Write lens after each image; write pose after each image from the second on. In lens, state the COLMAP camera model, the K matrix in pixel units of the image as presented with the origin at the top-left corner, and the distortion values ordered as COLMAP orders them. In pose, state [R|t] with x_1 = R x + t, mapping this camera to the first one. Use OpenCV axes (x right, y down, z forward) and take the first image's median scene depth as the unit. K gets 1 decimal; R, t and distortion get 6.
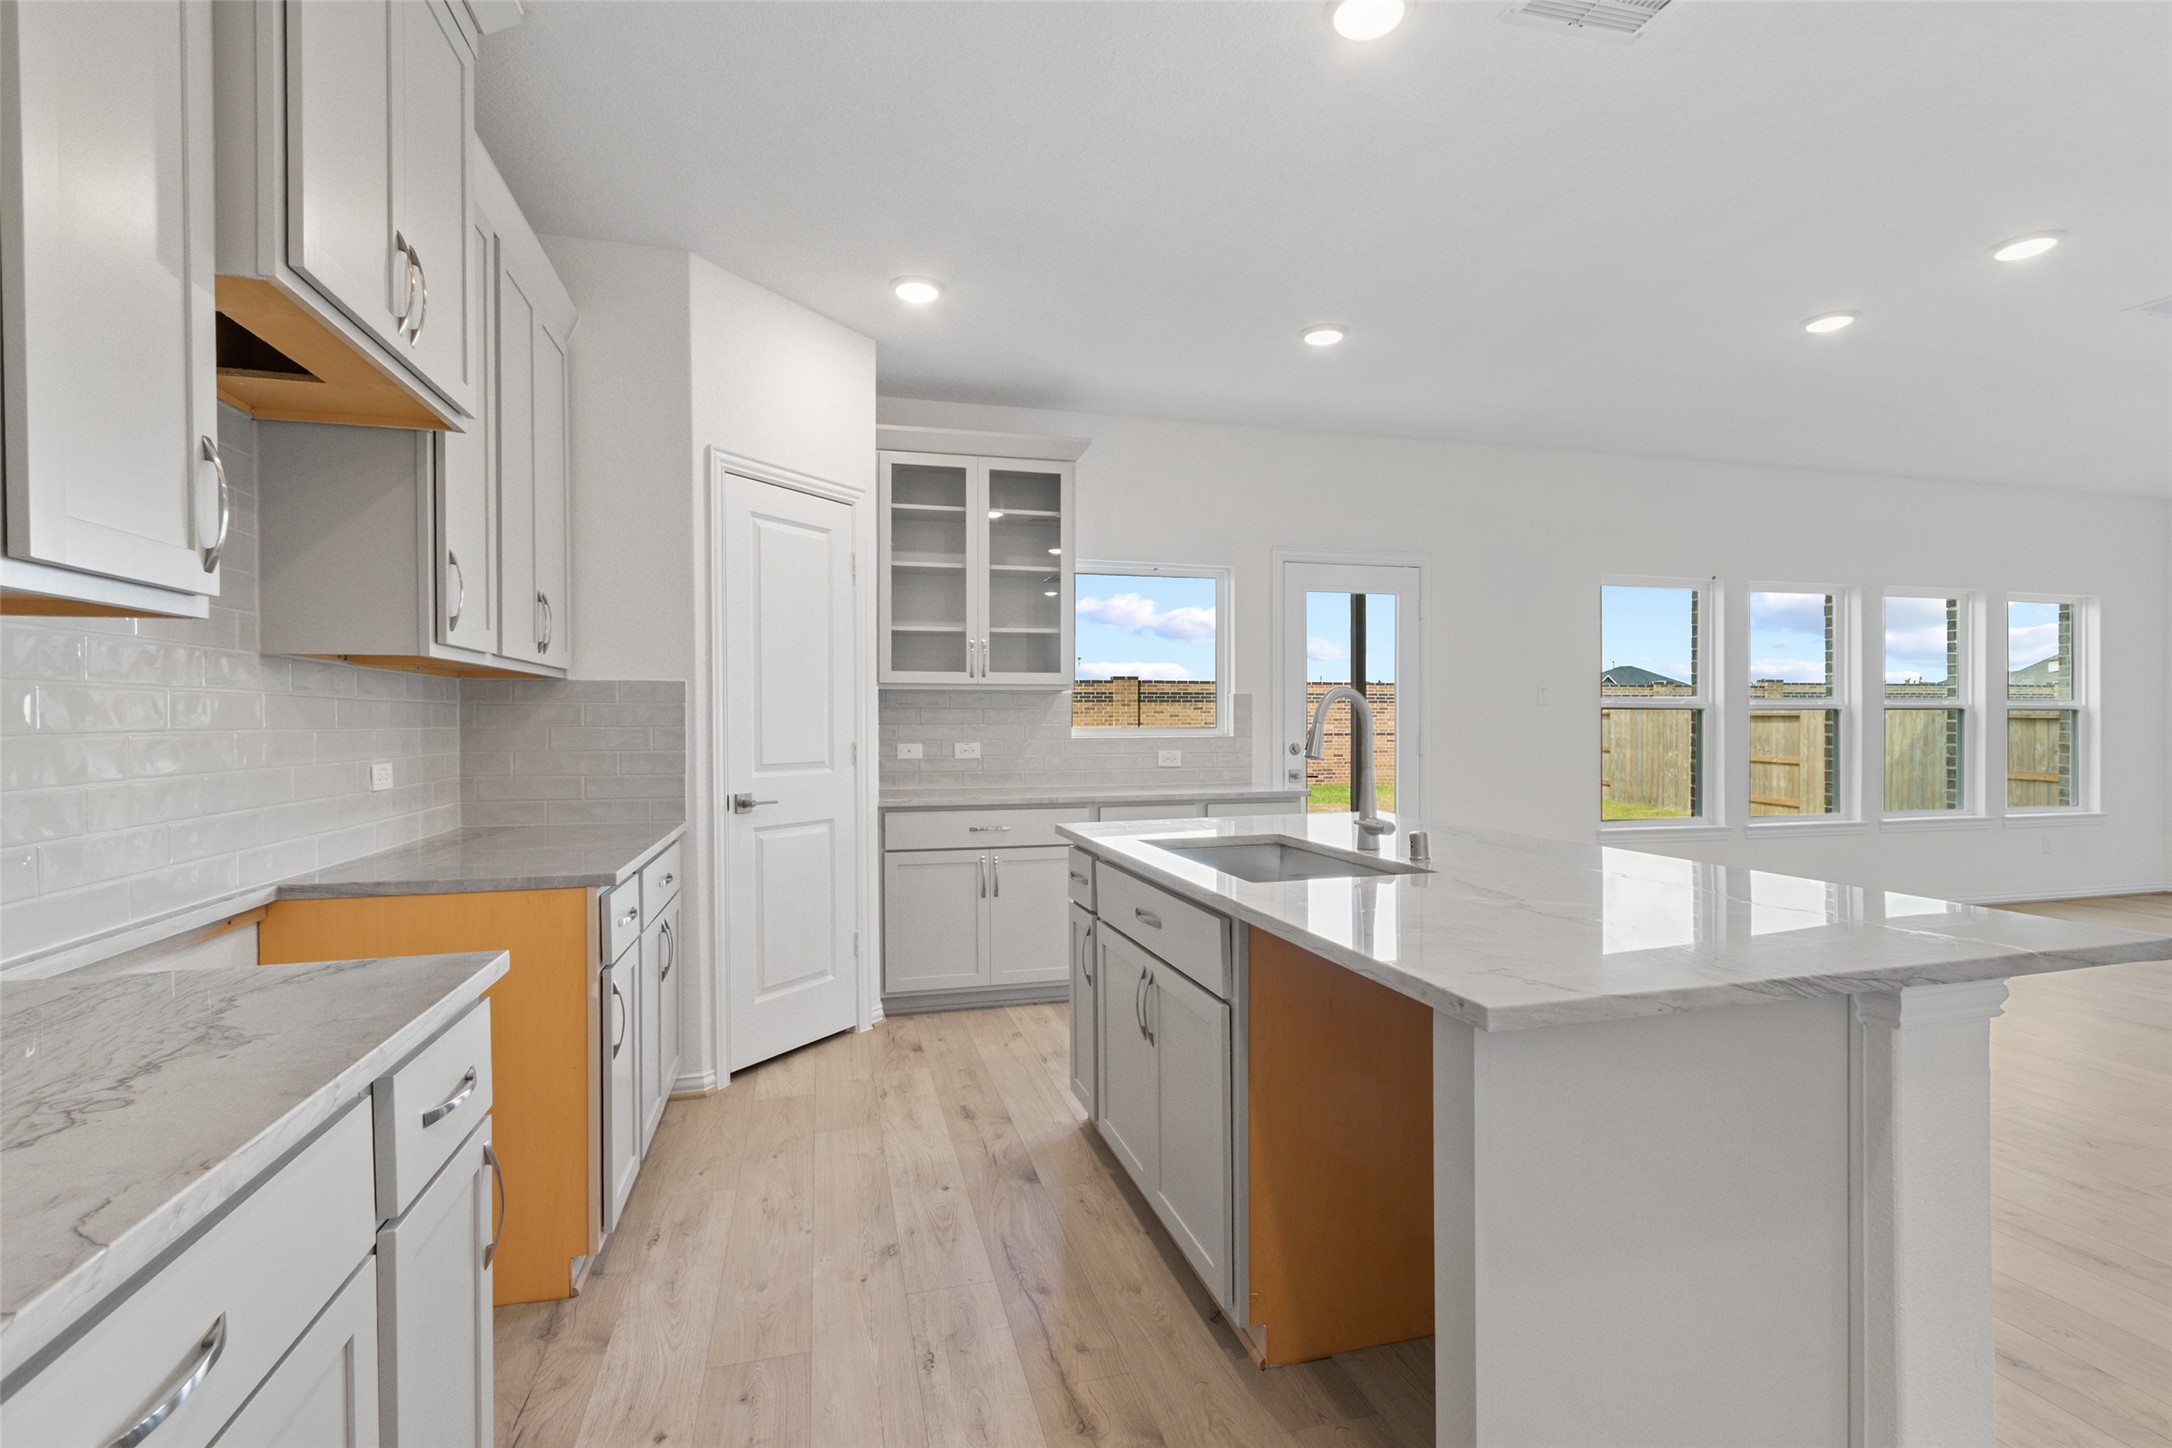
lens RADIAL K [[999.3, 0, 1086.0], [0, 999.3, 724.0], [0, 0, 1]] dist [0.002570, 0.000529]
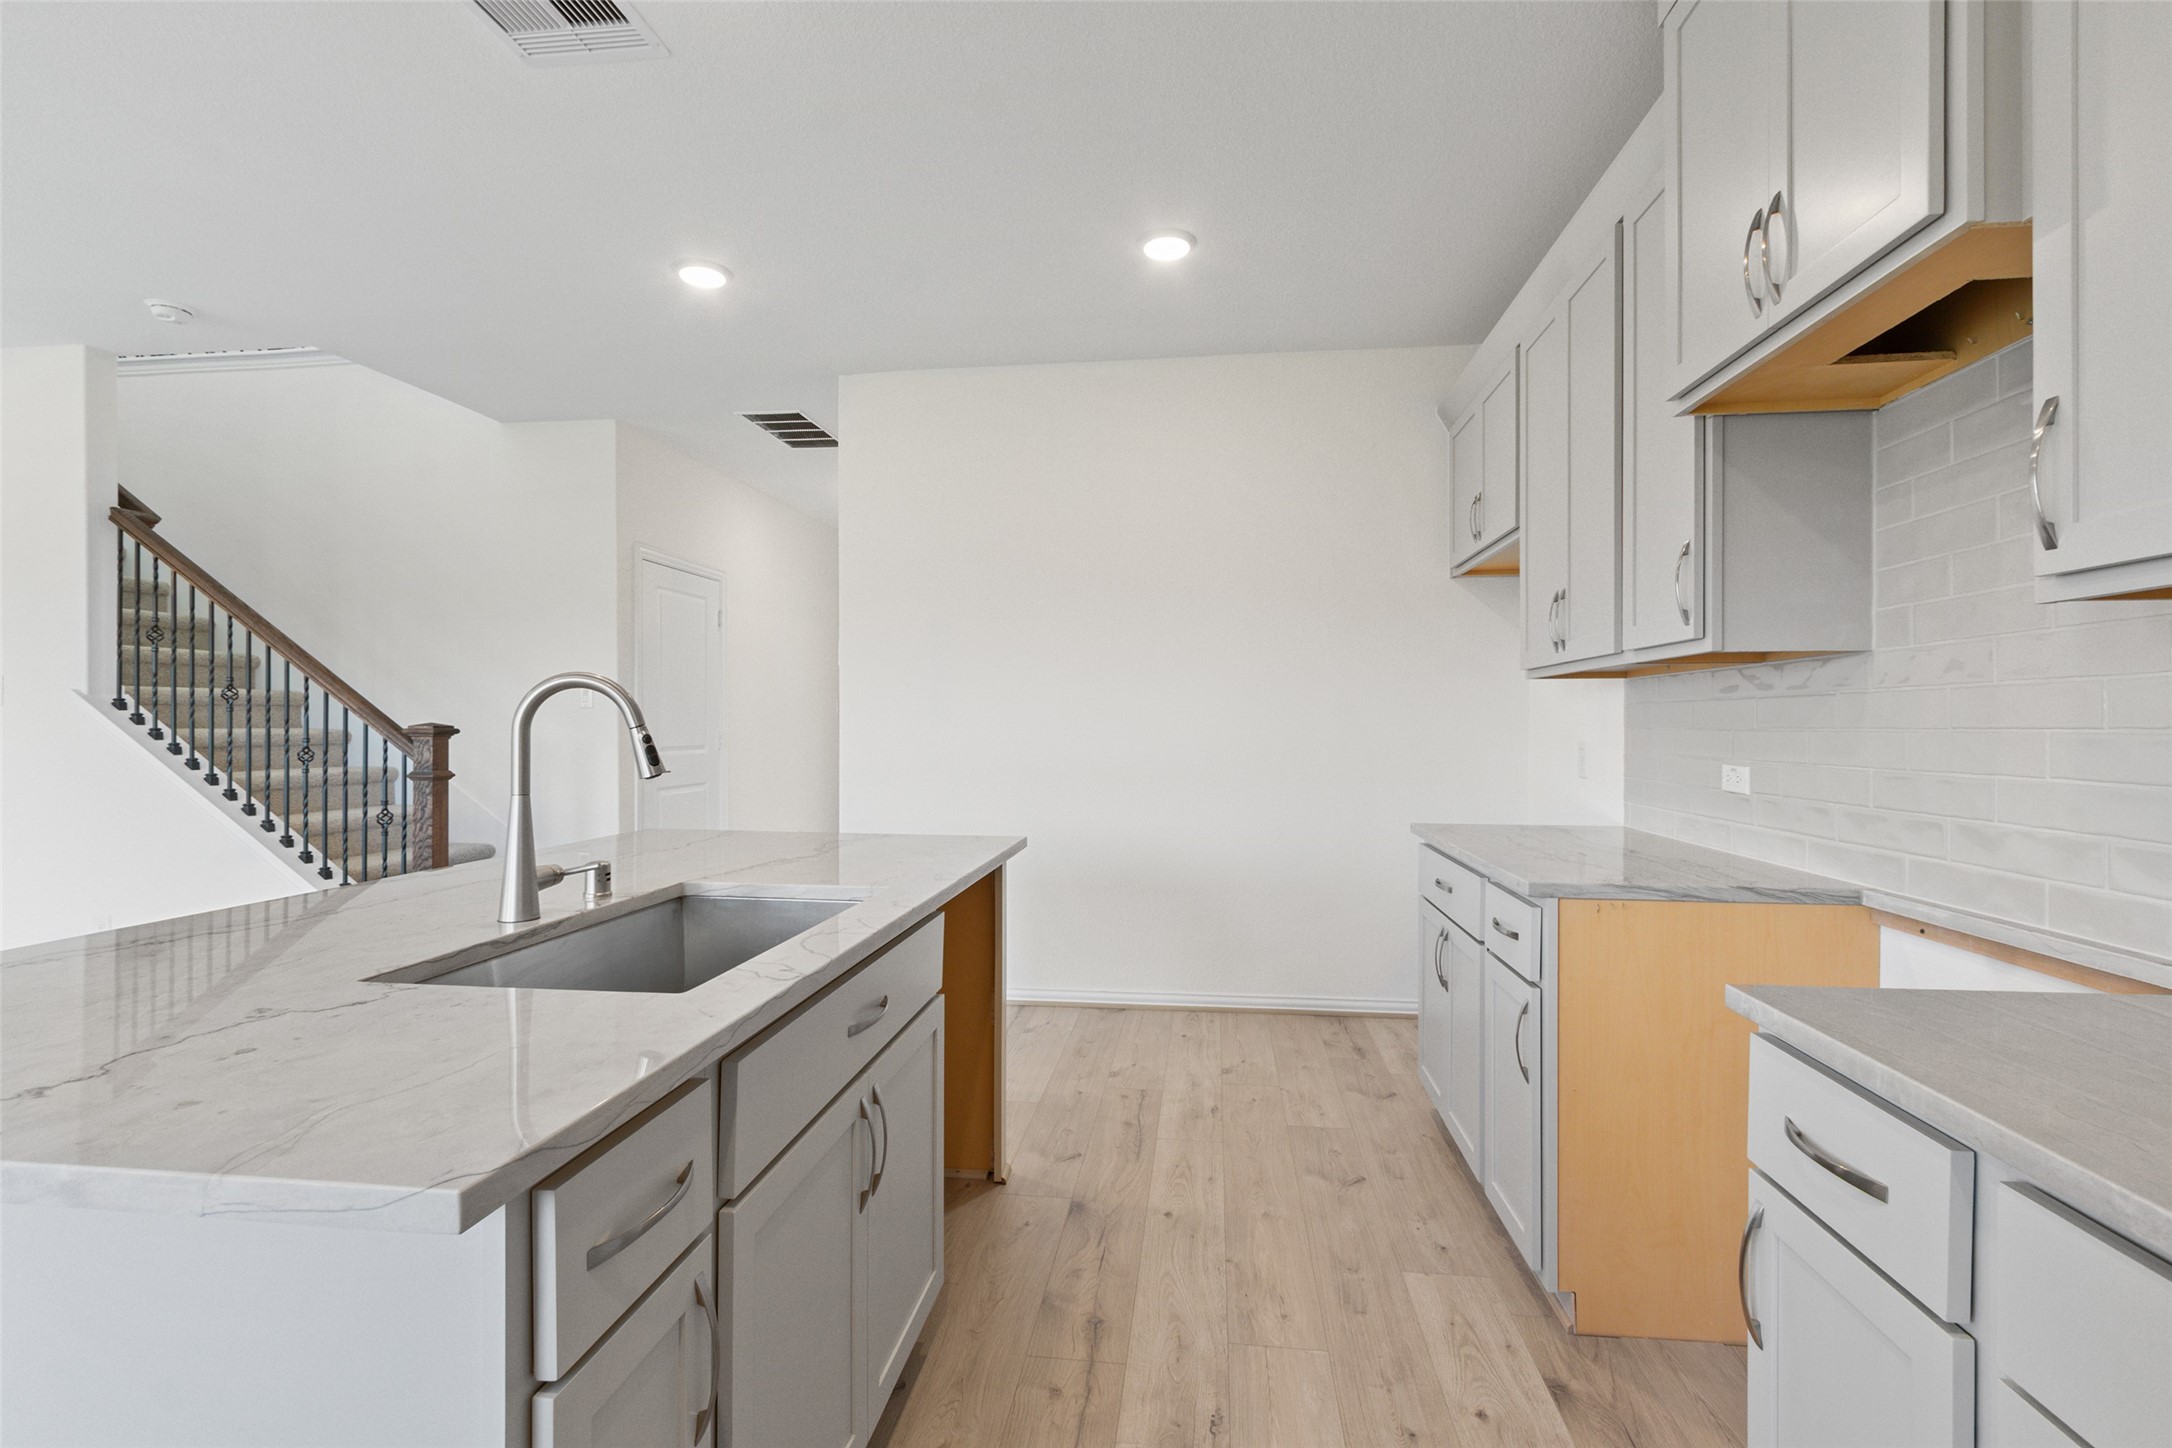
lens RADIAL K [[987.8, 0, 1094.6], [0, 987.8, 730.7], [0, 0, 1]] dist [0.001677, -0.000364]
pose [[-0.930310, 0.002599, 0.366764, -0.190909], [0.004810, 0.999975, 0.005116, -0.000172], [-0.366742, 0.006523, -0.930300, 0.926675]]
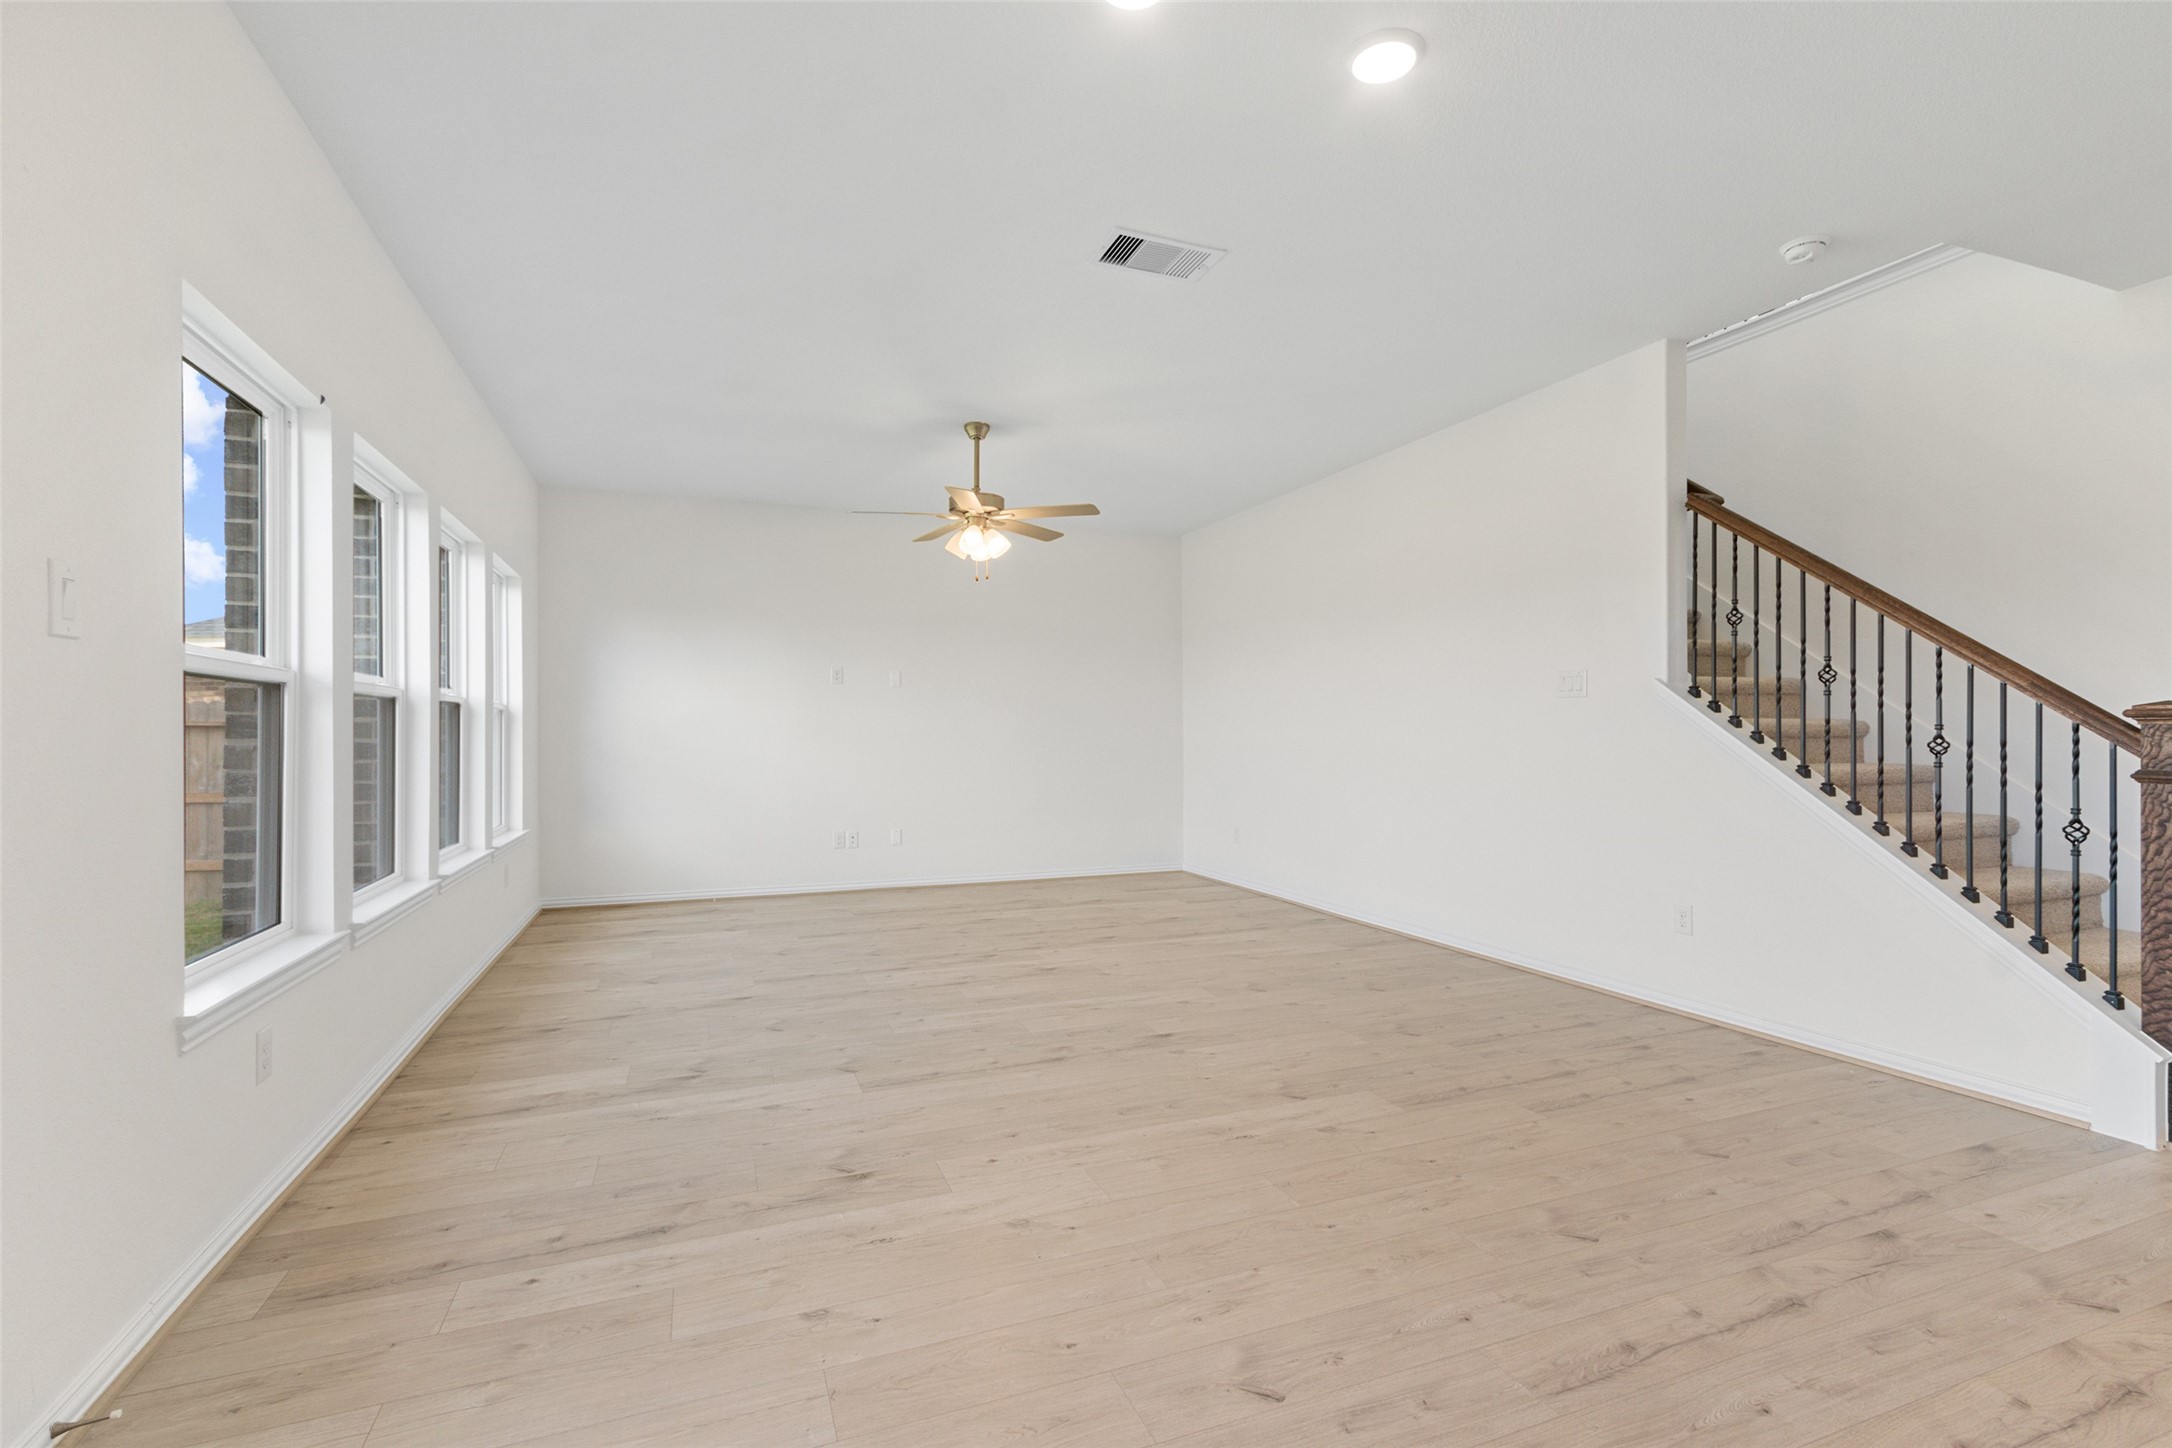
lens RADIAL K [[987.8, 0, 1094.6], [0, 987.8, 730.7], [0, 0, 1]] dist [0.001677, -0.000364]
pose [[-0.116578, 0.004396, 0.993172, 0.206821], [0.004565, 0.999982, -0.003891, 0.015030], [-0.993171, 0.004080, -0.116596, 1.078268]]
